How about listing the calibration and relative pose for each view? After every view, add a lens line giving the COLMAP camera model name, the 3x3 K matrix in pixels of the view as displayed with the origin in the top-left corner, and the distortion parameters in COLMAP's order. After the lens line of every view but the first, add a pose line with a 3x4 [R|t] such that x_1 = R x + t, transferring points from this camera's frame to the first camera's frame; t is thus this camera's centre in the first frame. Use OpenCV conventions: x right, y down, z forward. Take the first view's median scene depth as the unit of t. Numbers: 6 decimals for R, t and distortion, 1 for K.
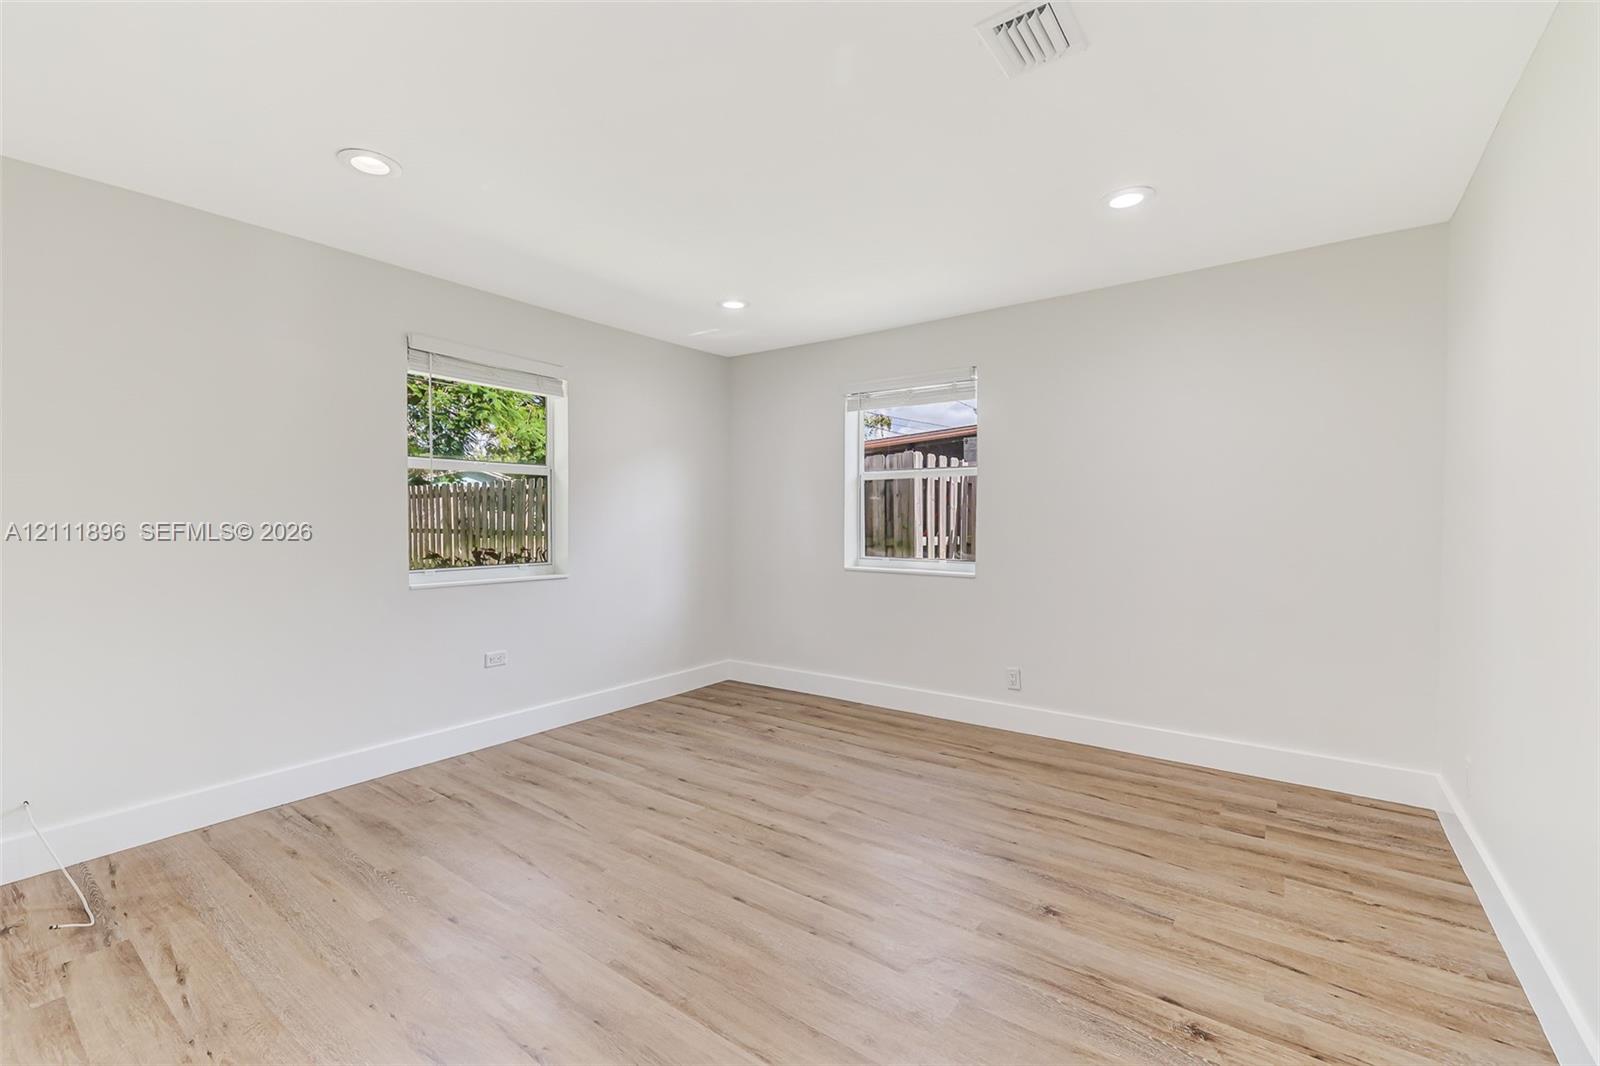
lens RADIAL K [[675.3, 0, 780.7], [0, 675.3, 522.7], [0, 0, 1]] dist [-0.000871, -0.000085]
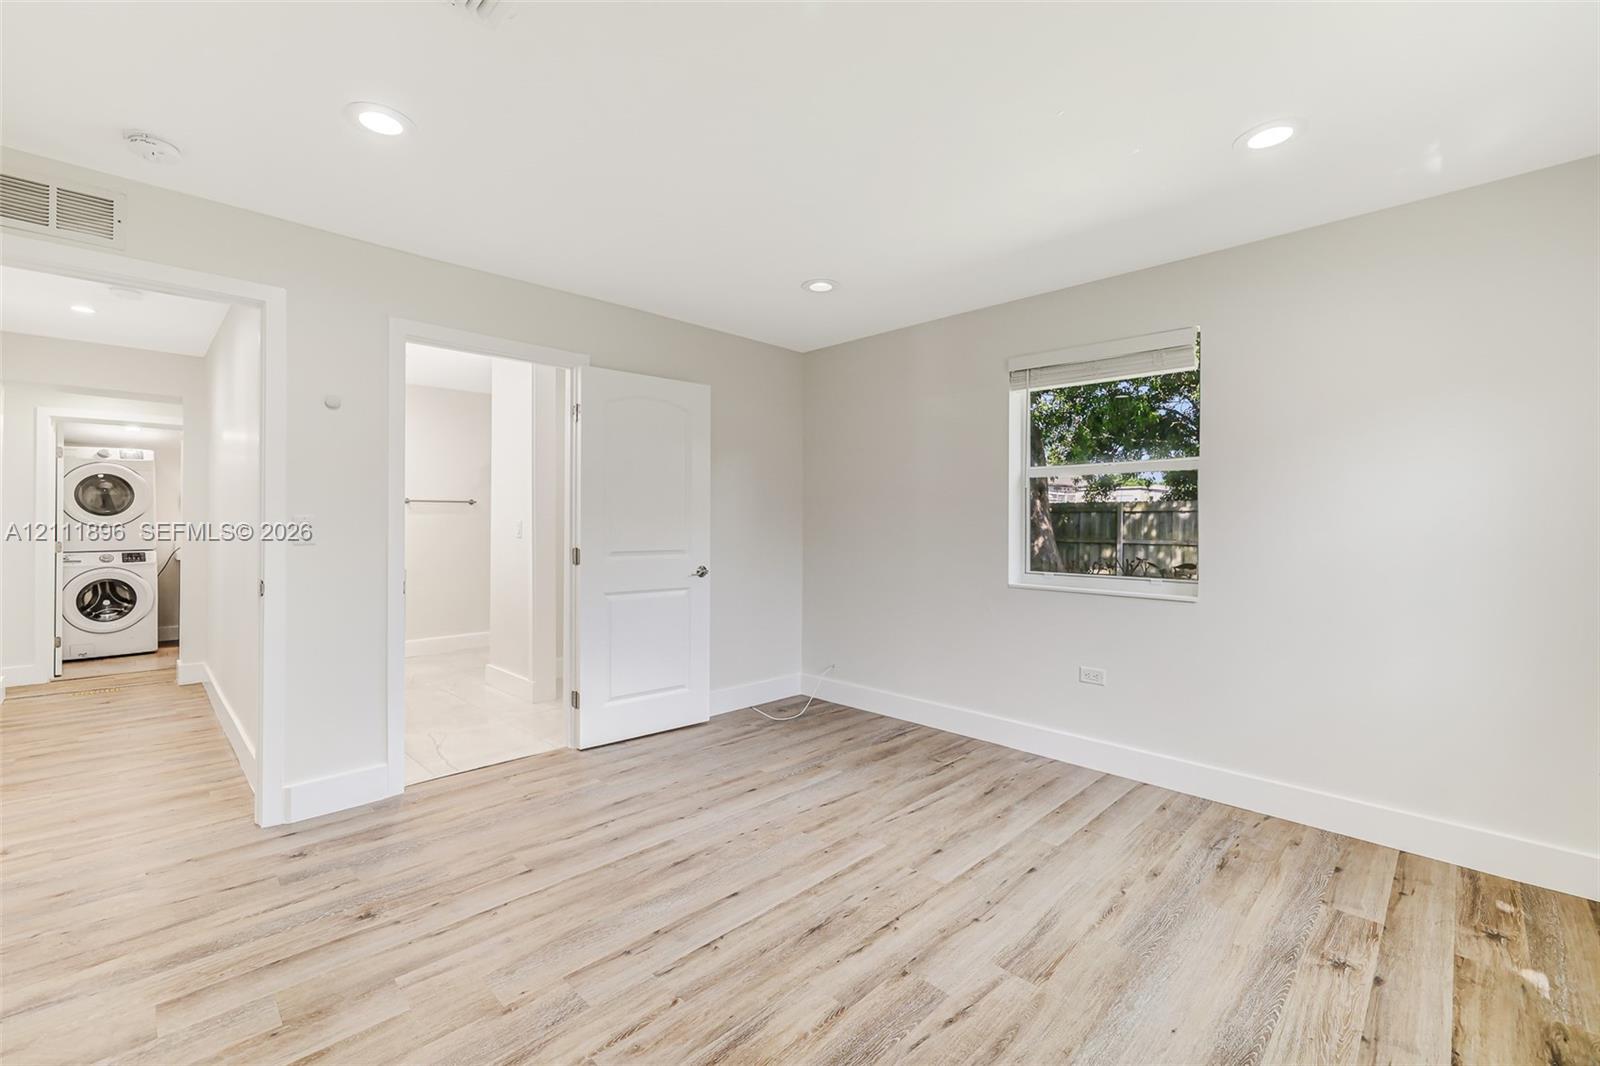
lens RADIAL K [[672.8, 0, 778.6], [0, 672.8, 521.0], [0, 0, 1]] dist [0.000409, -0.000001]
pose [[-0.152717, -0.004291, -0.988261, 0.671528], [-0.010872, 0.999937, -0.002662, -0.000601], [0.988210, 0.010337, -0.152754, 0.880920]]
